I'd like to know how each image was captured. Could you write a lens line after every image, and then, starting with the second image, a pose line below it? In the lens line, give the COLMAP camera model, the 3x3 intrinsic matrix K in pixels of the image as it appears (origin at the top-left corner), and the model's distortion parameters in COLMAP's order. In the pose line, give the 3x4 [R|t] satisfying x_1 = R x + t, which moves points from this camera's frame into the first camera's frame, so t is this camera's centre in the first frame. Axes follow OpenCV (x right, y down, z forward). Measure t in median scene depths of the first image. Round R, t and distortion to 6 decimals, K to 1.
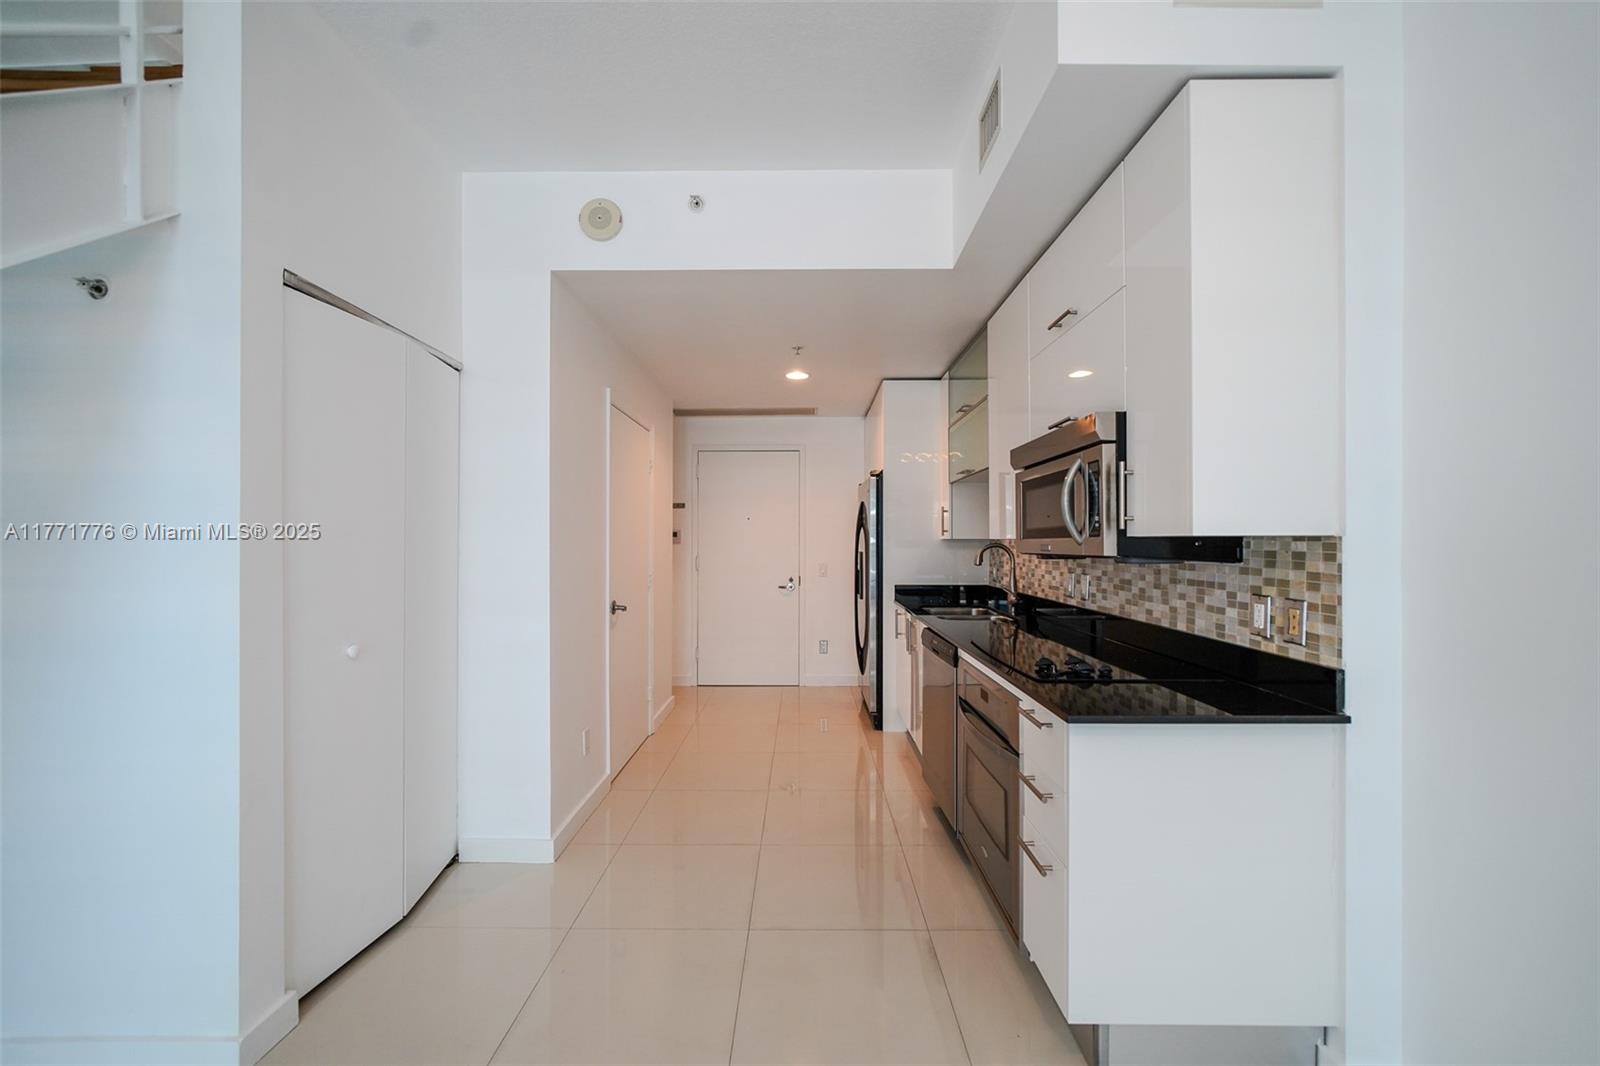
lens RADIAL K [[648.1, 0, 799.8], [0, 648.1, 540.0], [0, 0, 1]] dist [-0.002094, 0.000850]
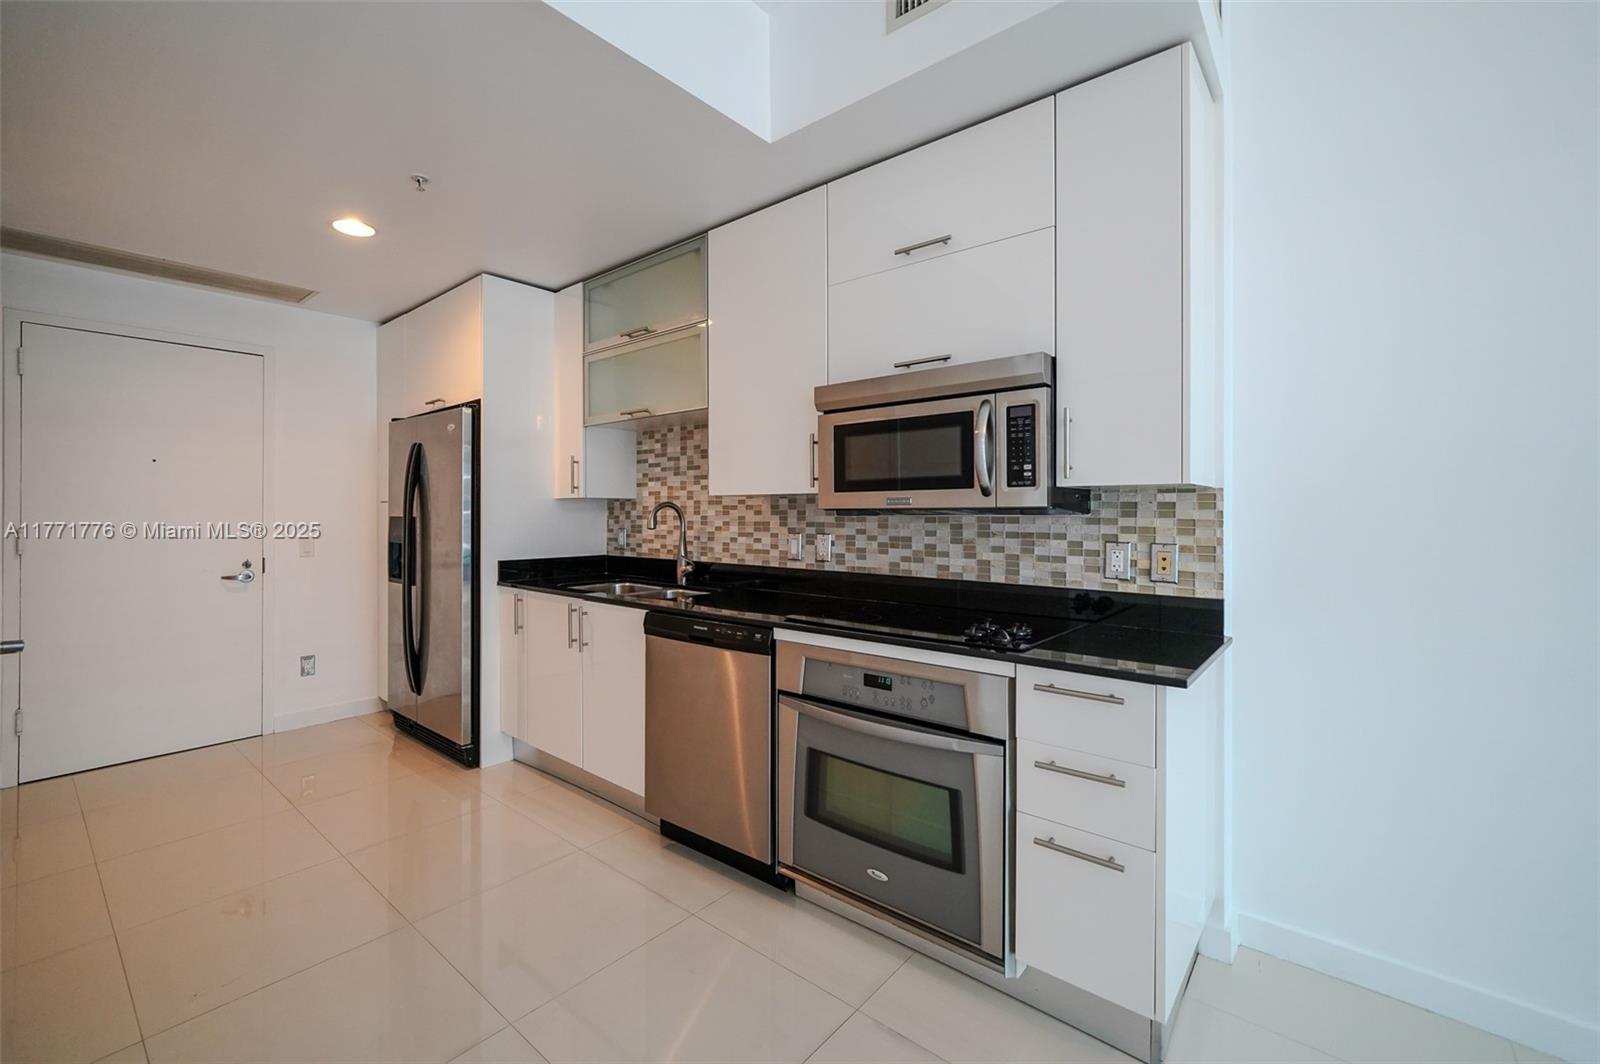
lens RADIAL K [[667.2, 0, 774.8], [0, 667.2, 511.1], [0, 0, 1]] dist [-0.001038, 0.000114]
pose [[0.650350, 0.002953, 0.759629, -0.443662], [-0.003040, 0.999995, -0.001284, 0.028956], [-0.759628, -0.001474, 0.650356, 0.576054]]
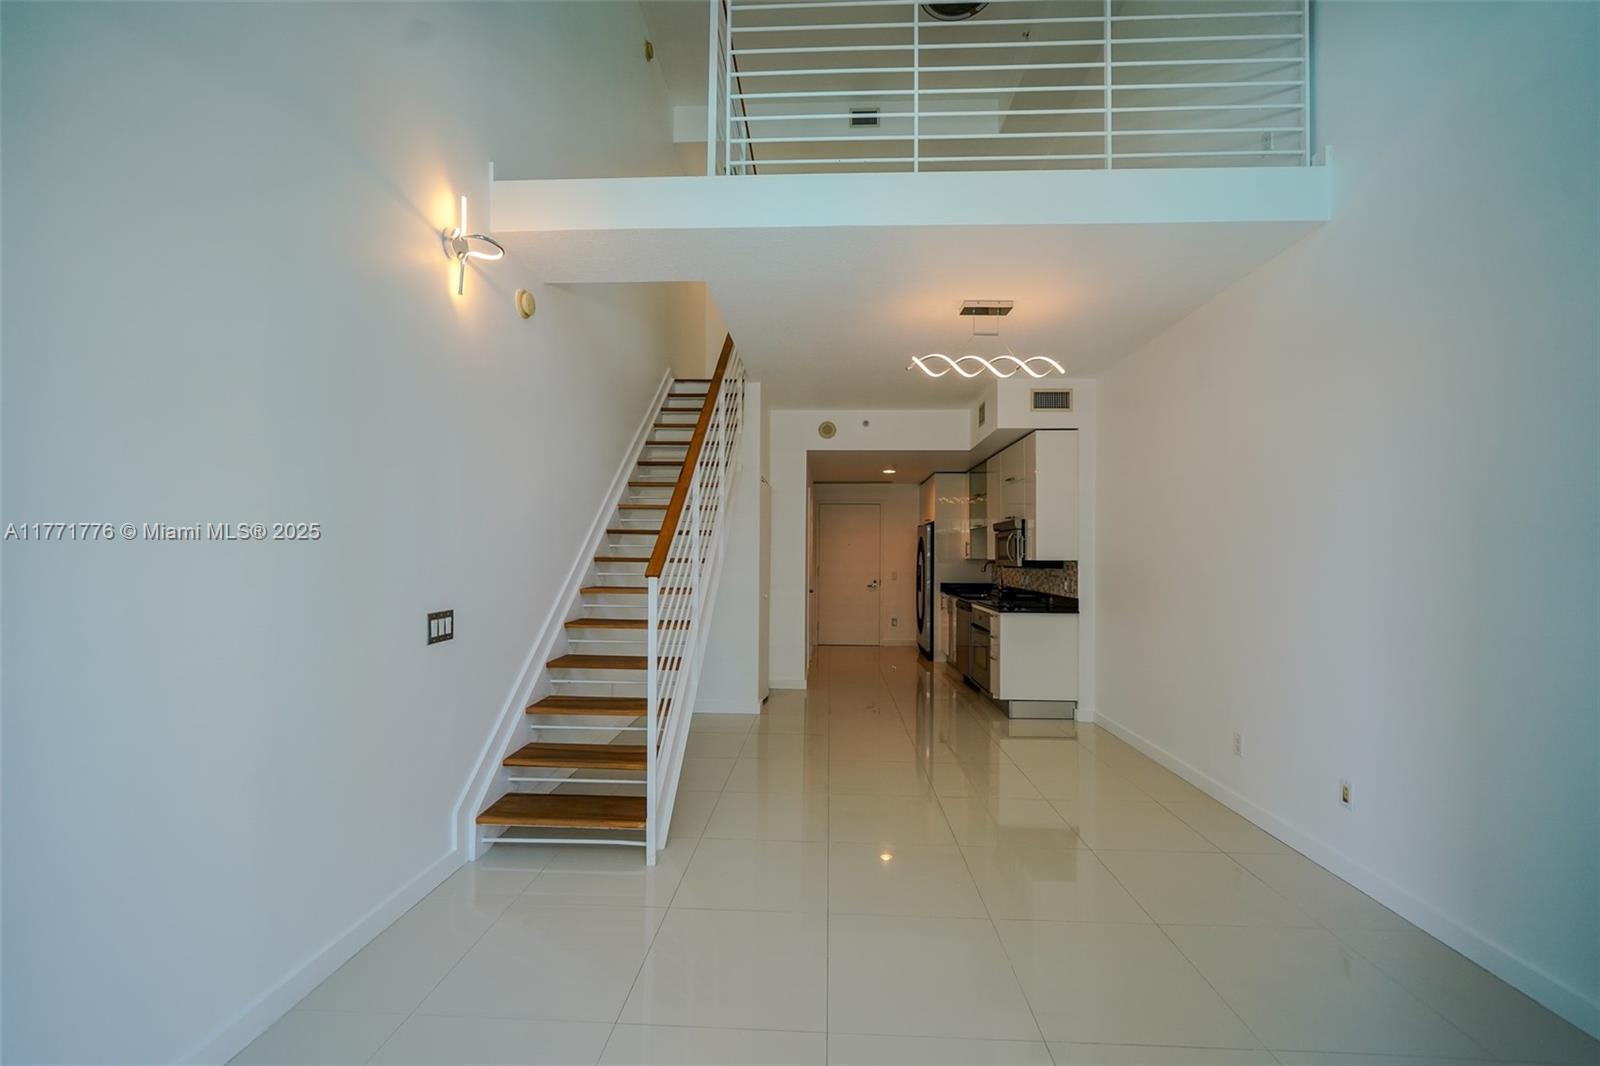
lens RADIAL K [[648.1, 0, 799.8], [0, 648.1, 540.0], [0, 0, 1]] dist [-0.002094, 0.000850]
pose [[0.999176, 0.008210, -0.039736, -0.377140], [-0.009079, 0.999722, -0.021748, -0.020879], [0.039547, 0.022091, 0.998974, -1.807945]]
